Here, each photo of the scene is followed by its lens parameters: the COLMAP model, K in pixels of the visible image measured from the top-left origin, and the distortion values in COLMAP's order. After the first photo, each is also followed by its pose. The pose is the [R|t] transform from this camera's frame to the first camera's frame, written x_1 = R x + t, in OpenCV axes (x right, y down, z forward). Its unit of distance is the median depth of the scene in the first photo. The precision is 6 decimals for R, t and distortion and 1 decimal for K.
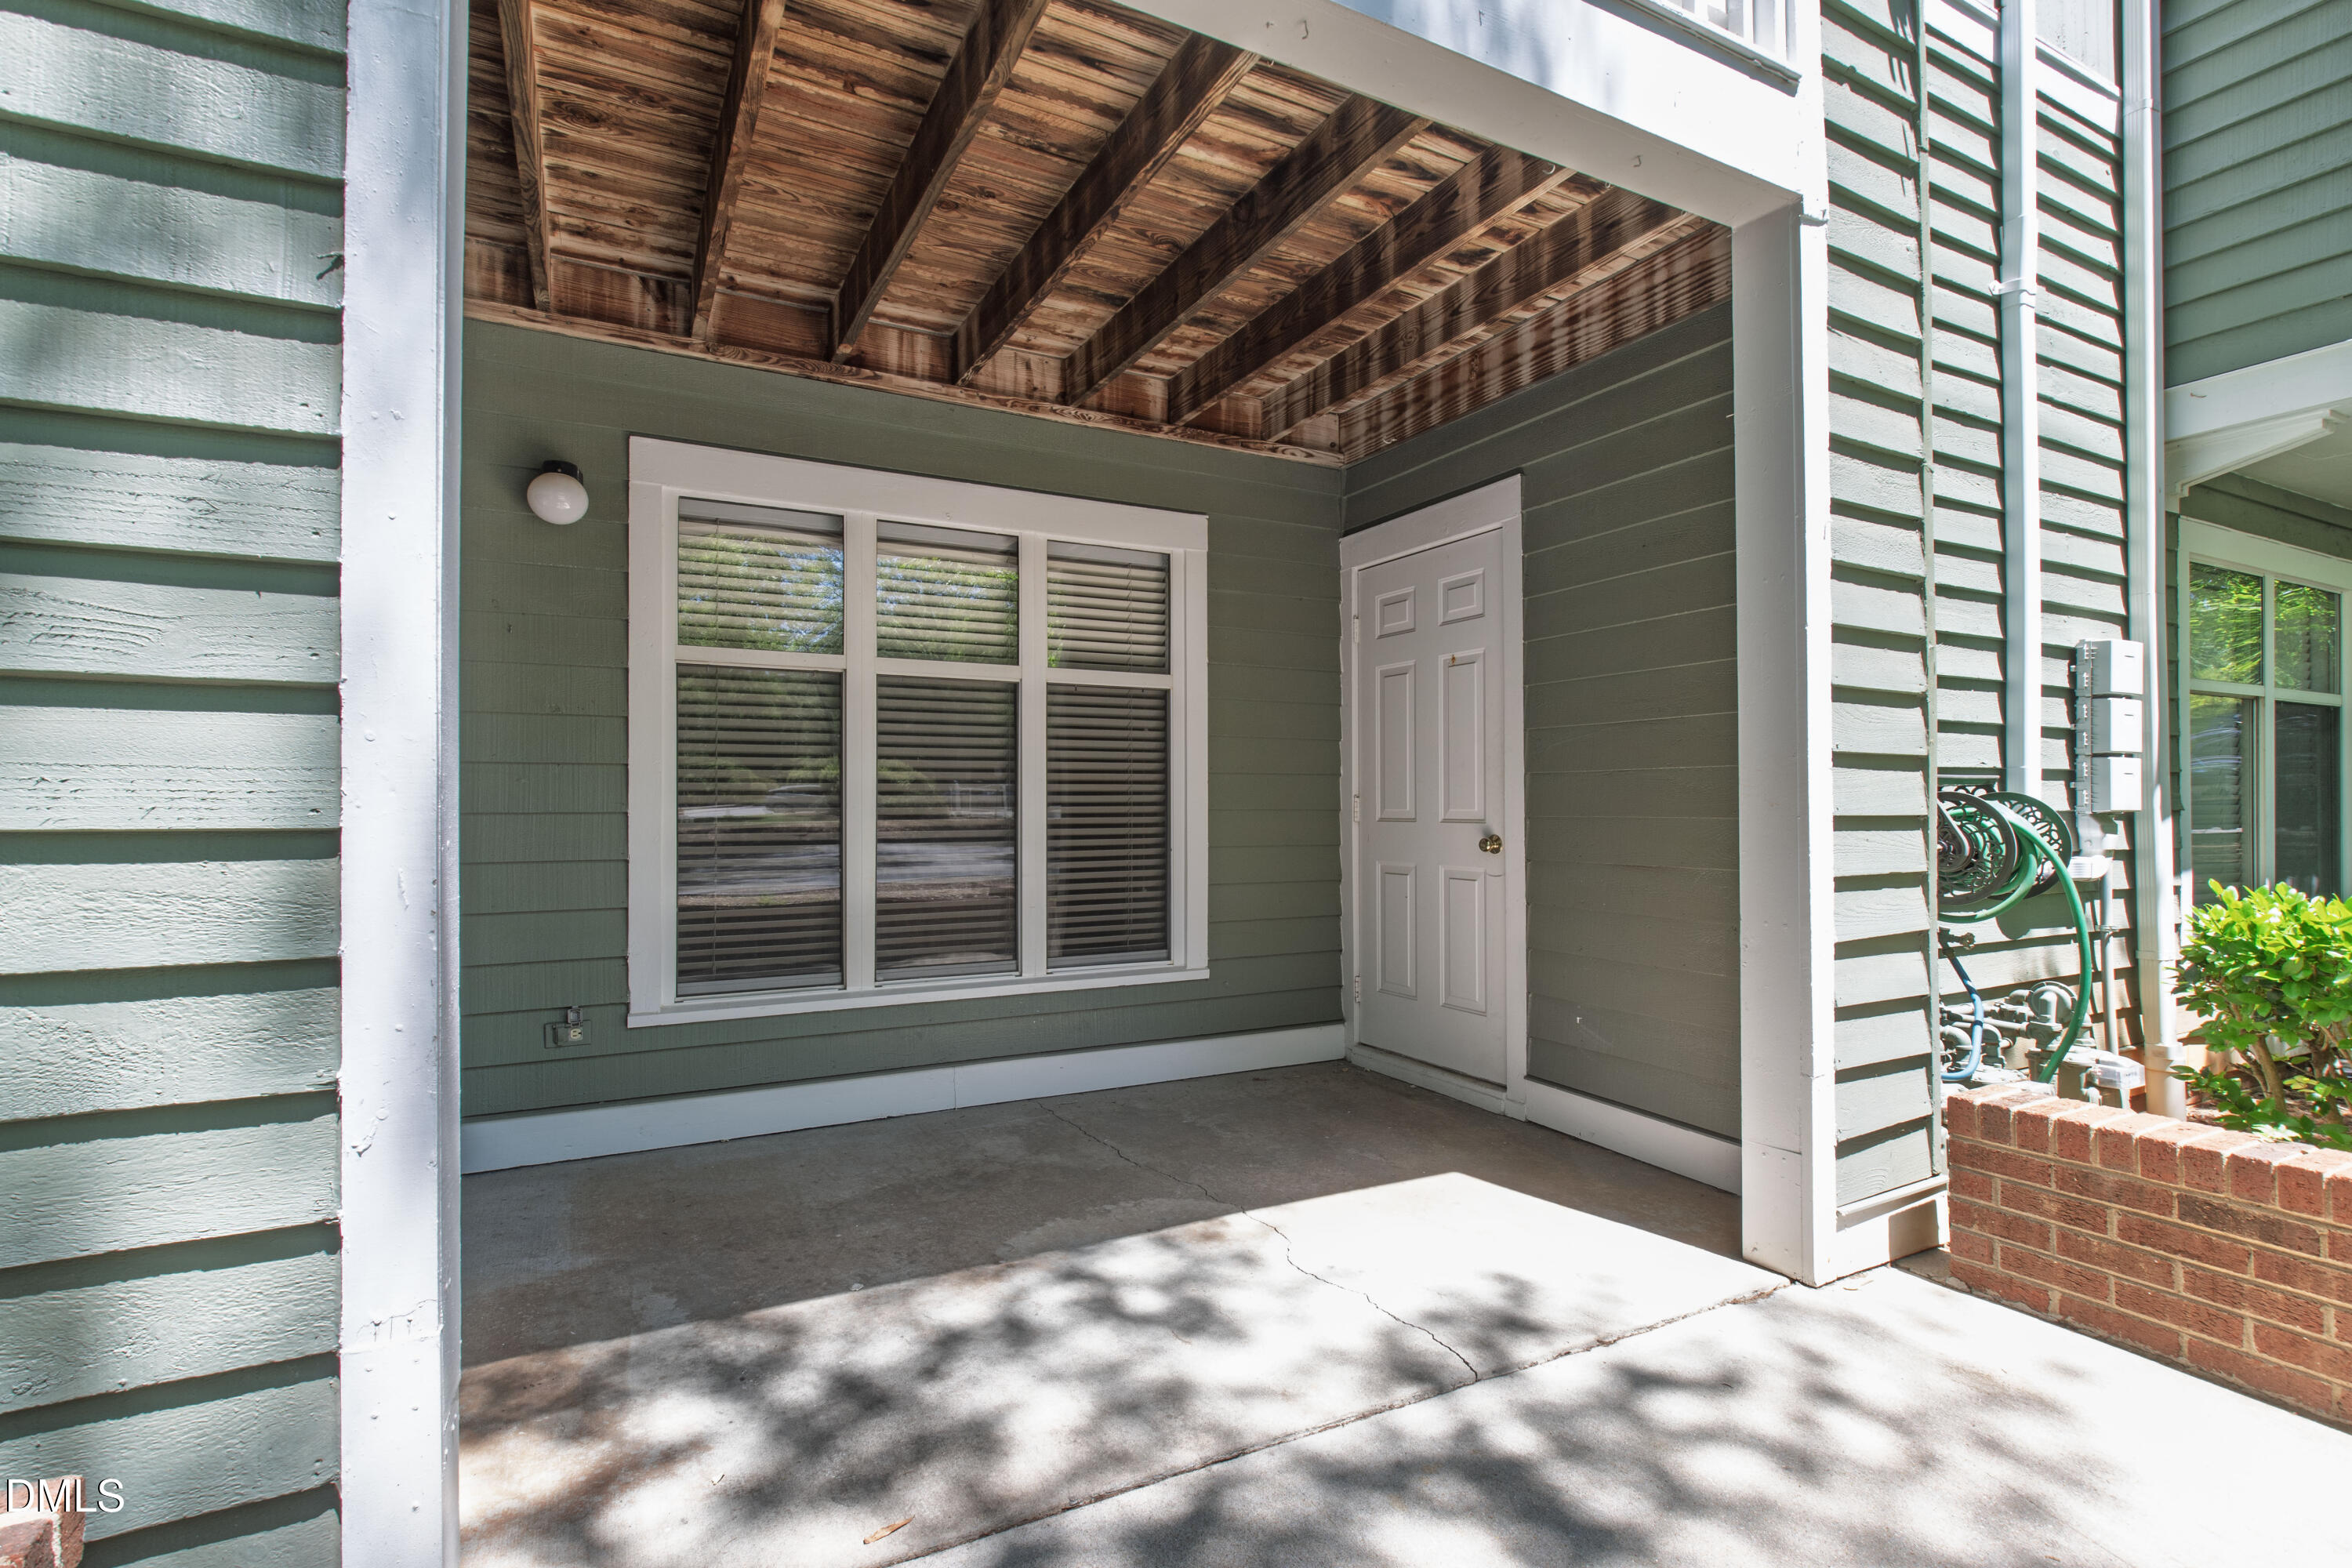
lens RADIAL K [[1060.8, 0, 1193.9], [0, 1060.8, 785.1], [0, 0, 1]] dist [0.000551, -0.001036]
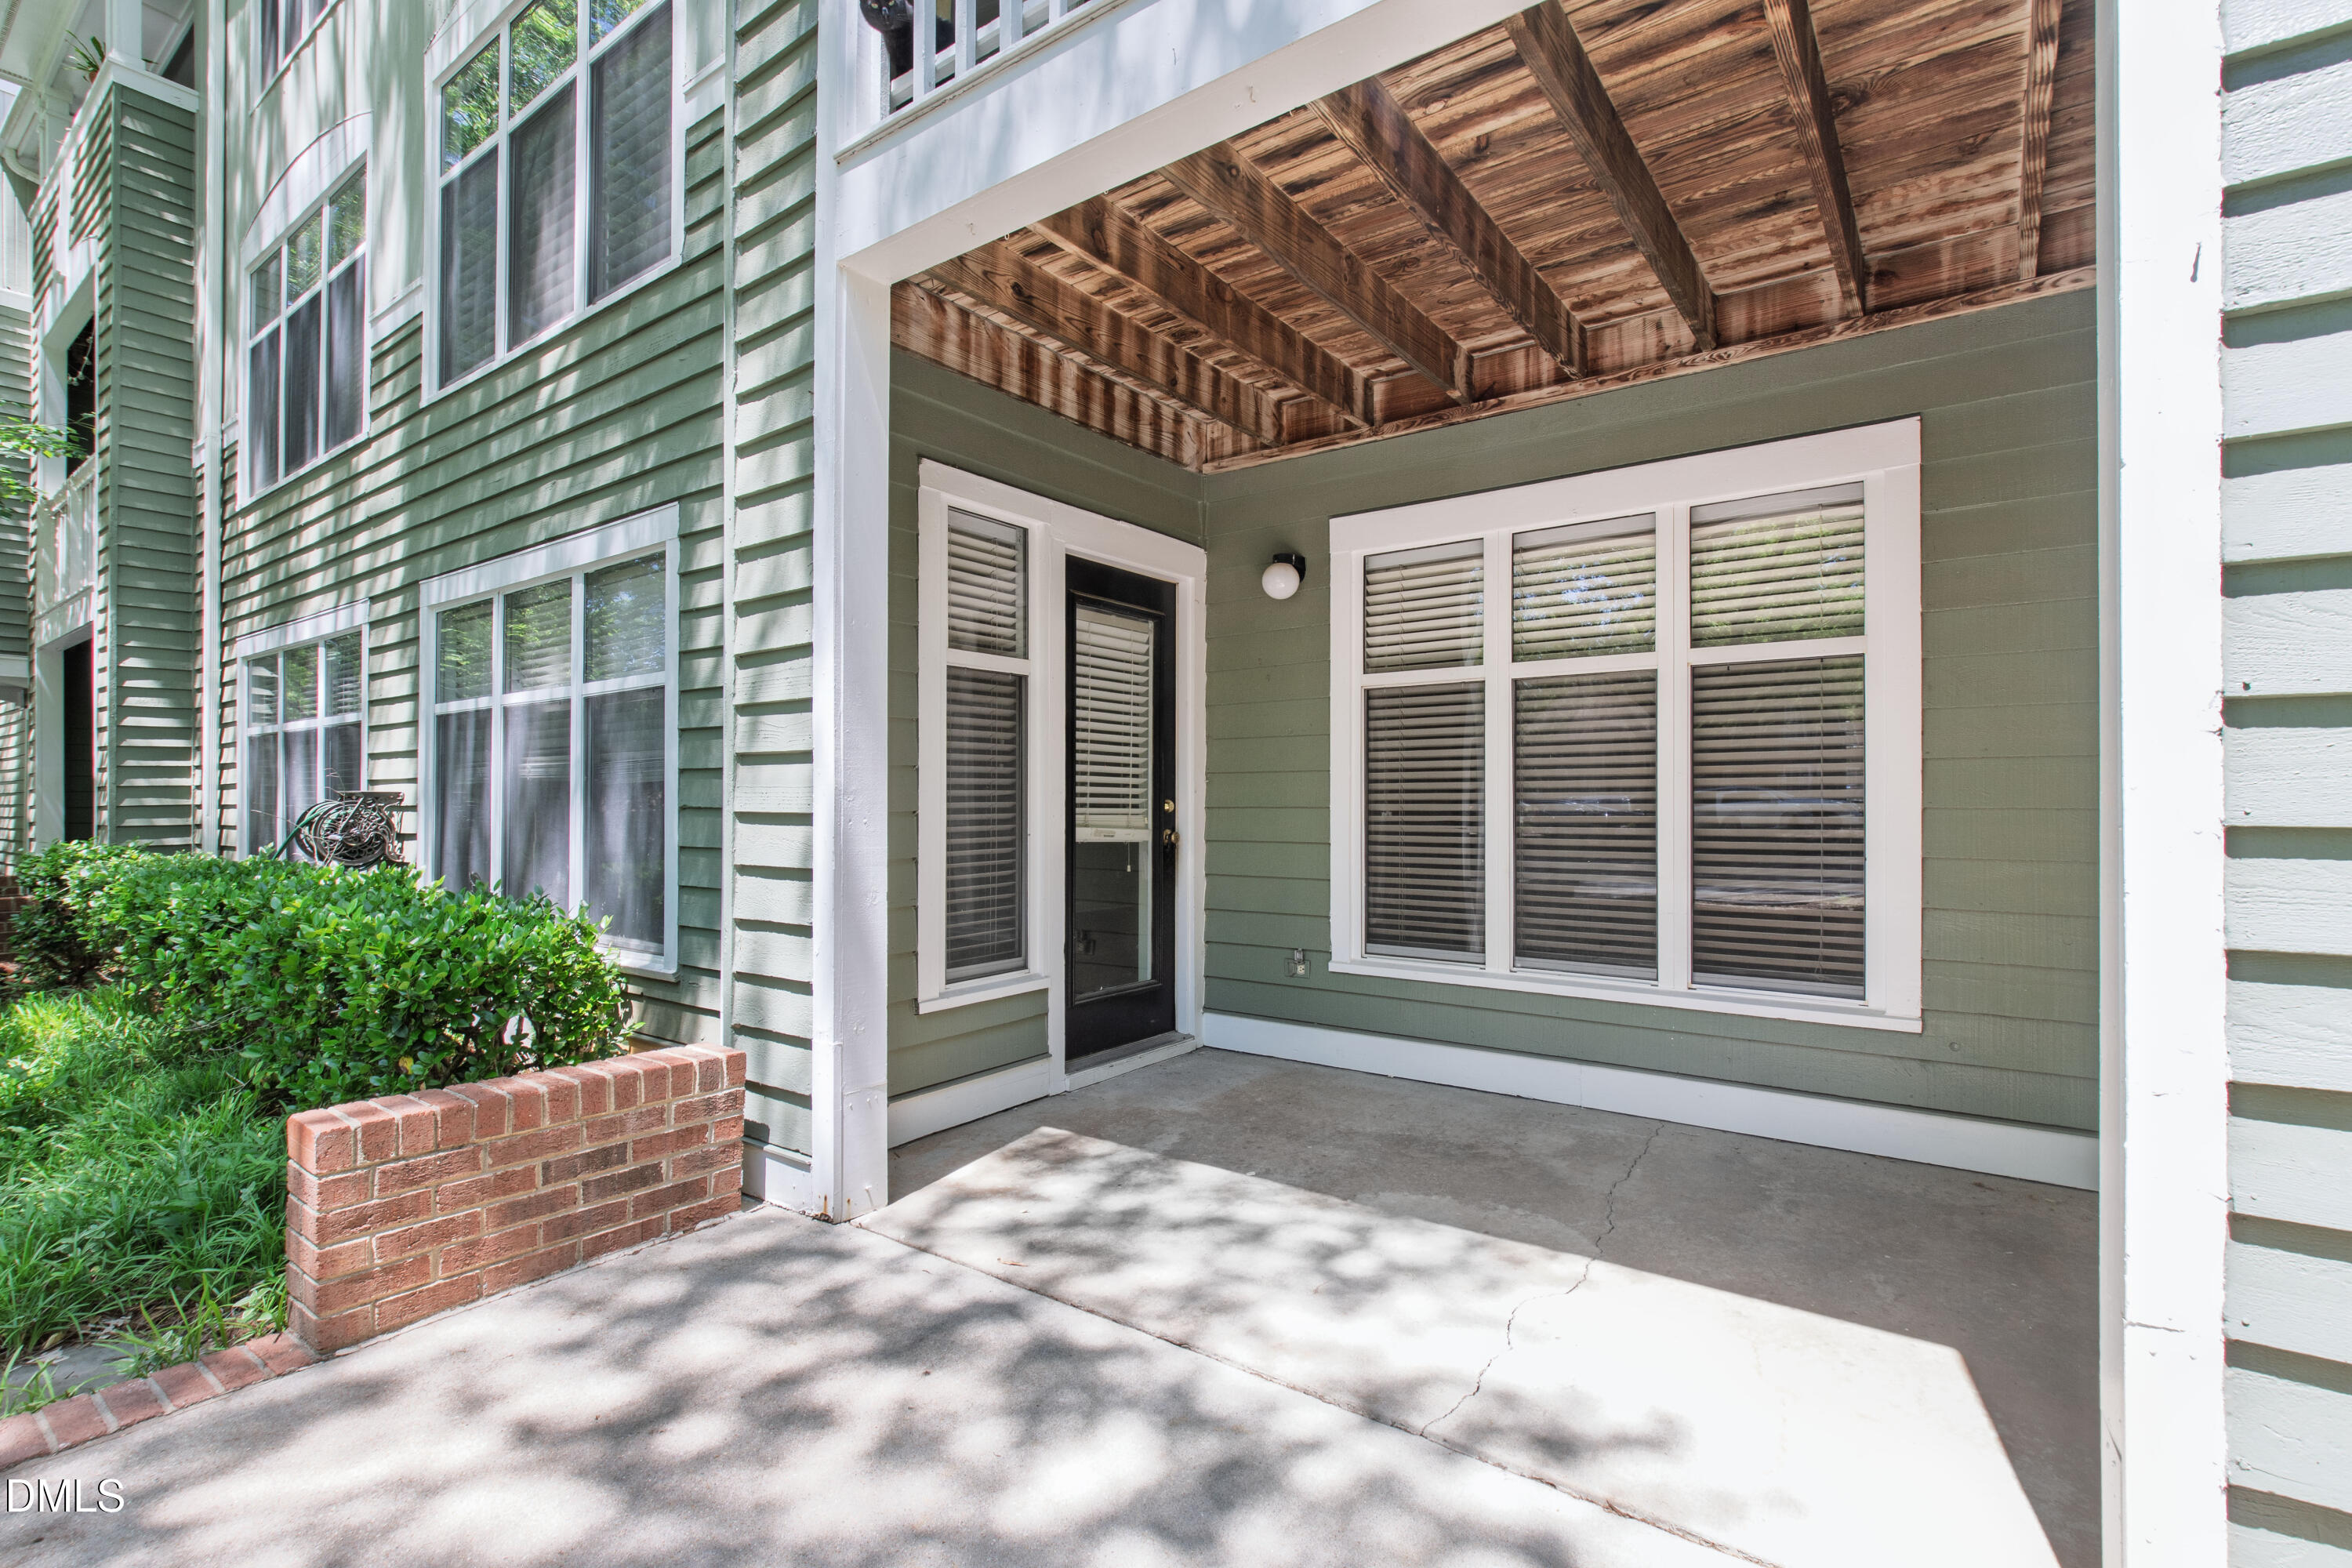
lens RADIAL K [[1060.8, 0, 1171.0], [0, 1060.8, 787.1], [0, 0, 1]] dist [0.000551, -0.001036]
pose [[0.451853, -0.010312, -0.892033, 0.563197], [0.017994, 0.999835, -0.002444, 0.000699], [0.891911, -0.014947, 0.451964, 0.237353]]
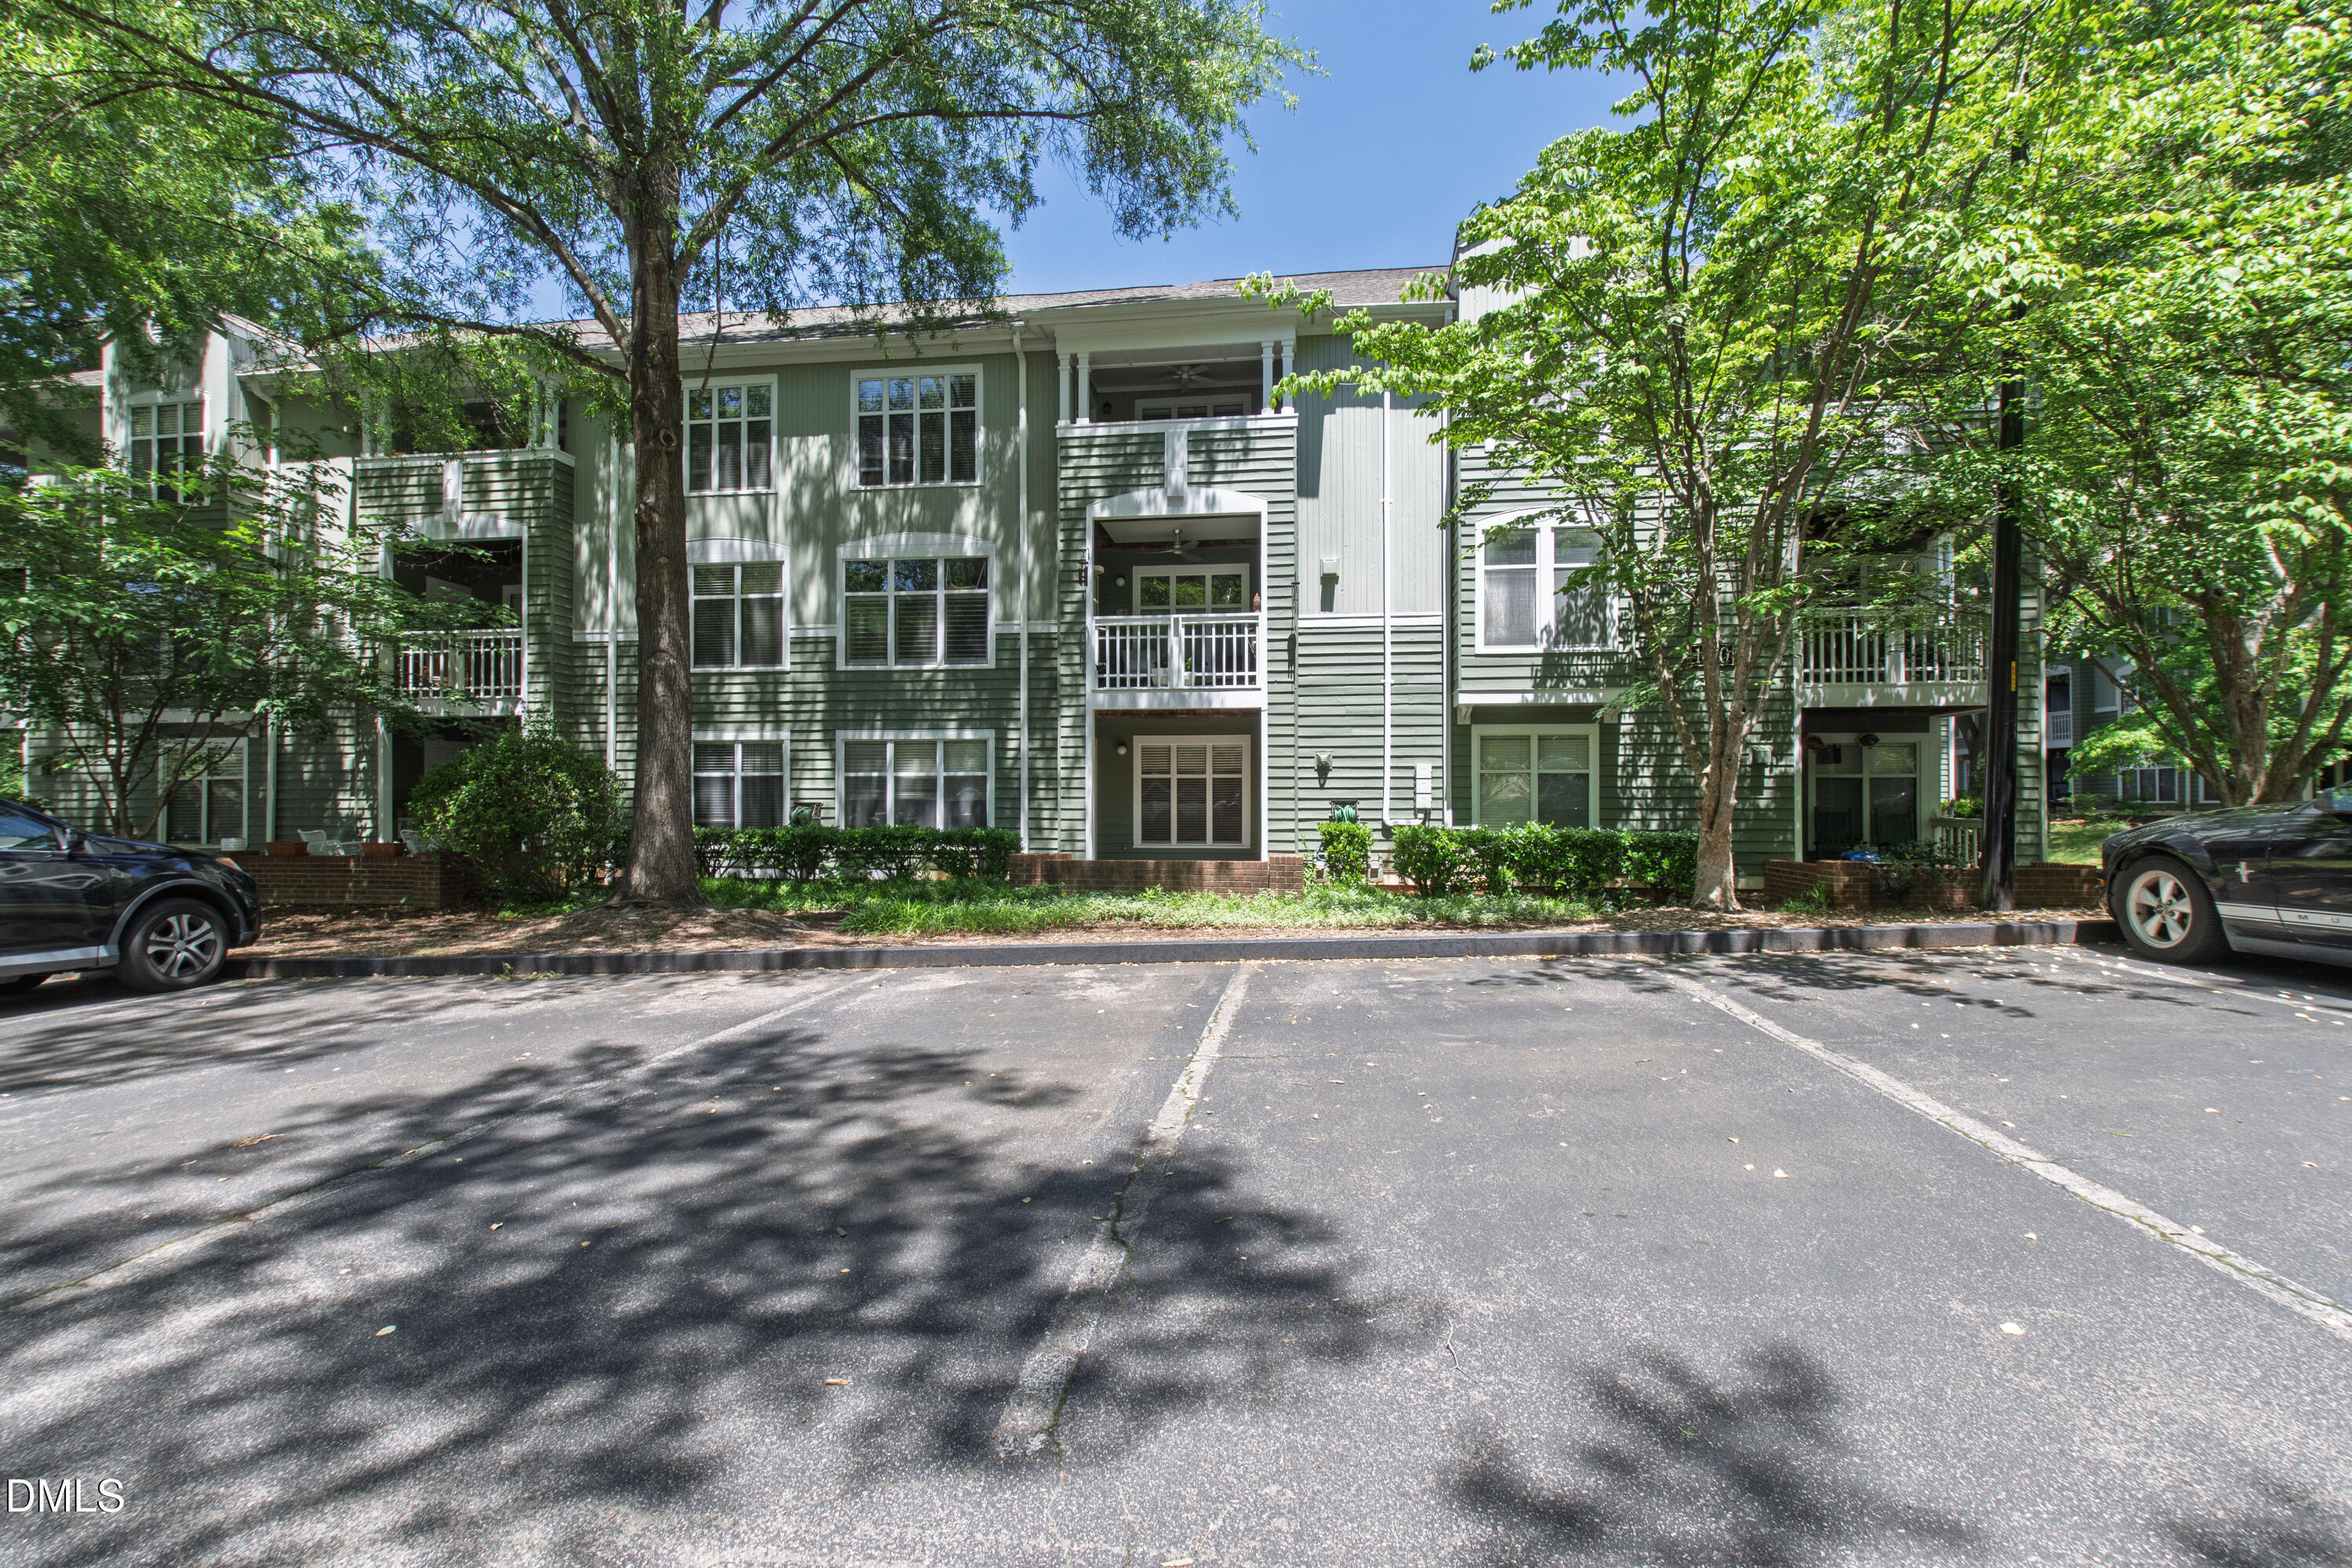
lens RADIAL K [[1060.8, 0, 1181.1], [0, 1060.8, 779.5], [0, 0, 1]] dist [0.000551, -0.001036]
pose [[0.842449, -0.011324, -0.538656, 2.535720], [0.008827, 0.999935, -0.007216, -0.070639], [0.538703, 0.001324, 0.842495, -3.323538]]
